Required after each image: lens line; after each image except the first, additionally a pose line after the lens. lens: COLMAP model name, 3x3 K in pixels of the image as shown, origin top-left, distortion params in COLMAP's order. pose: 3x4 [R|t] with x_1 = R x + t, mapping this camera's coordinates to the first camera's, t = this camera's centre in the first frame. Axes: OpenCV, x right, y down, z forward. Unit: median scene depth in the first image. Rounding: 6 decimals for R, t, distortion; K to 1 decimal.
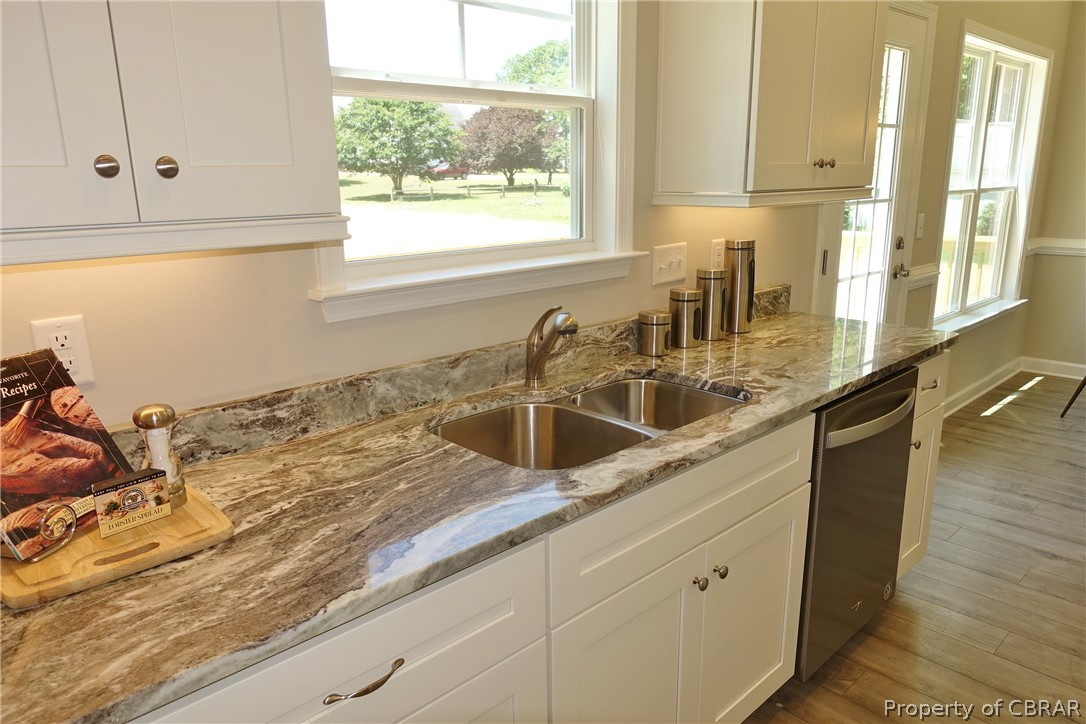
lens RADIAL K [[750.7, 0, 541.1], [0, 750.7, 362.5], [0, 0, 1]] dist [-0.007883, -0.000743]
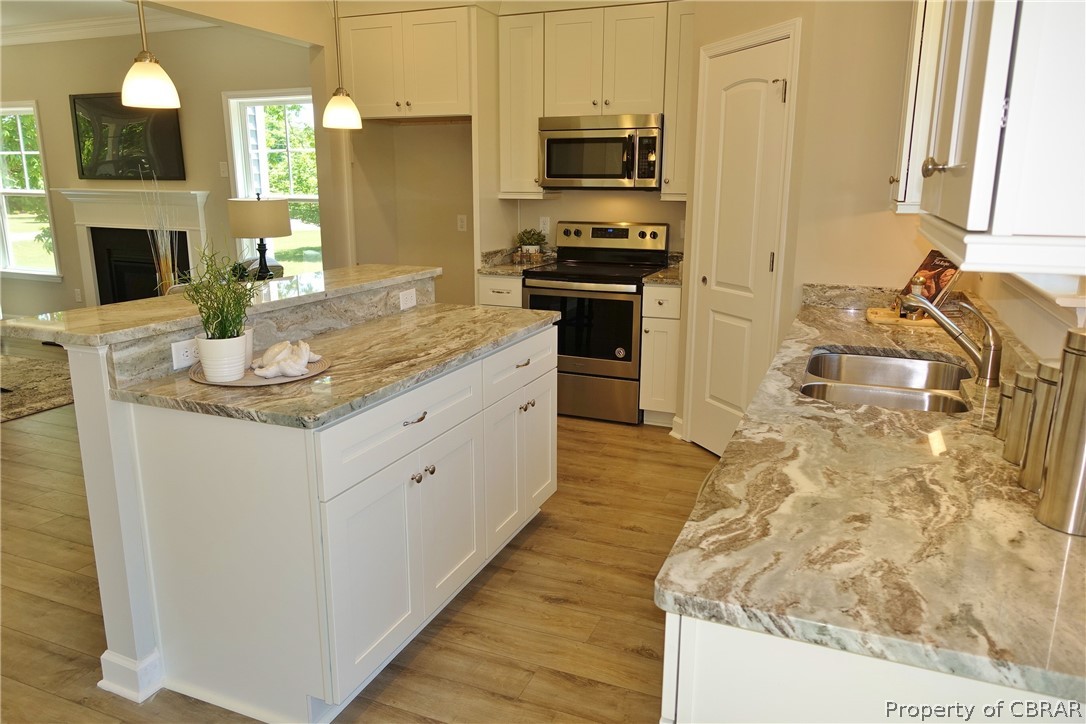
lens RADIAL K [[750.7, 0, 542.6], [0, 750.7, 361.2], [0, 0, 1]] dist [-0.007883, -0.000743]
pose [[-0.914305, 0.105088, -0.391156, 0.947821], [-0.087869, 0.891289, 0.444841, -0.401595], [0.395380, 0.441090, -0.805676, 1.556625]]
